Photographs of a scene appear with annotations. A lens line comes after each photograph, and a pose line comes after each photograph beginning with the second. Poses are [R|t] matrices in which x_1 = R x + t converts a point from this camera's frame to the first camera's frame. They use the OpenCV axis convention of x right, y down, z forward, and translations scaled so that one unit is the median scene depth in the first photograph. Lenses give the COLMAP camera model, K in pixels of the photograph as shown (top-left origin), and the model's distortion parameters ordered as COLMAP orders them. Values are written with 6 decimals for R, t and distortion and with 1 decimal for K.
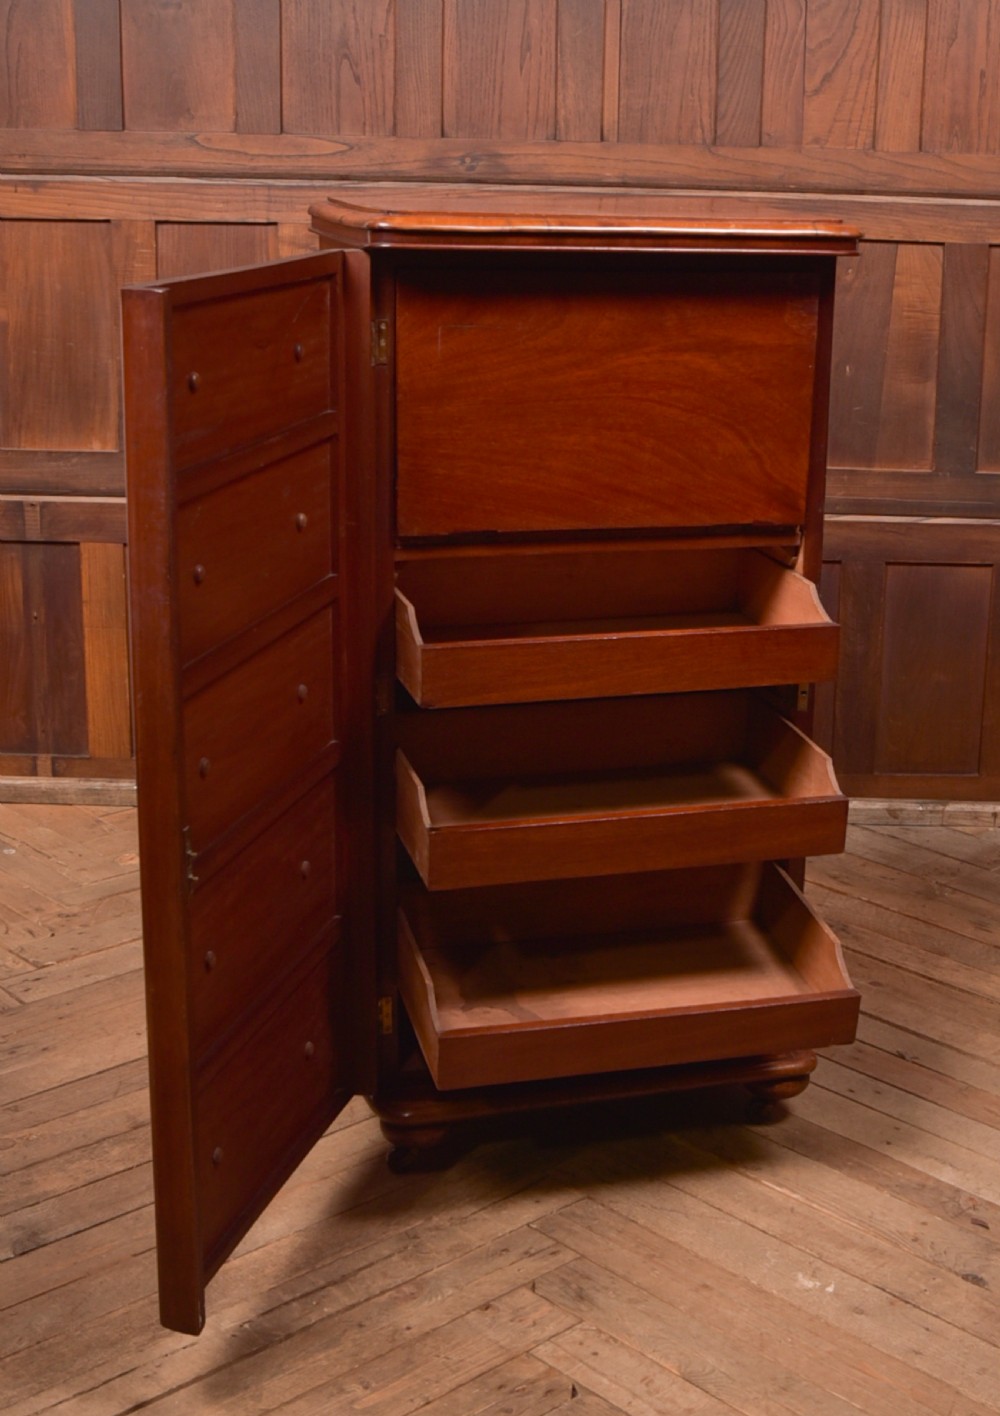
lens RADIAL K [[2134.5, 0, 697.5], [0, 2134.5, 640.0], [0, 0, 1]] dist [-0.086896, 0.000000]
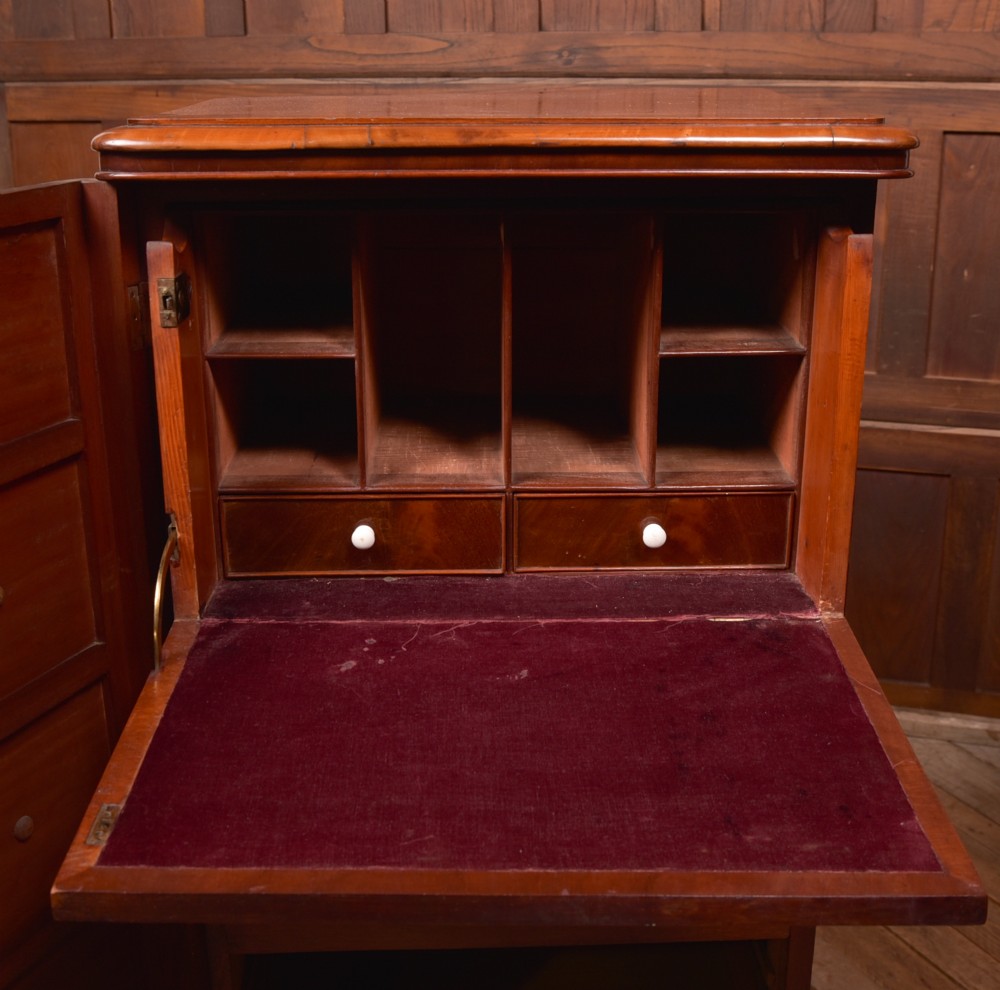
lens RADIAL K [[1275.6, 0, 524.9], [0, 1275.6, 404.0], [0, 0, 1]] dist [-0.079964, 0.000000]
pose [[0.951884, 0.050346, -0.302294, 0.058667], [-0.039658, 0.998356, 0.041394, -0.088634], [0.303881, -0.027414, 0.952316, 0.434366]]
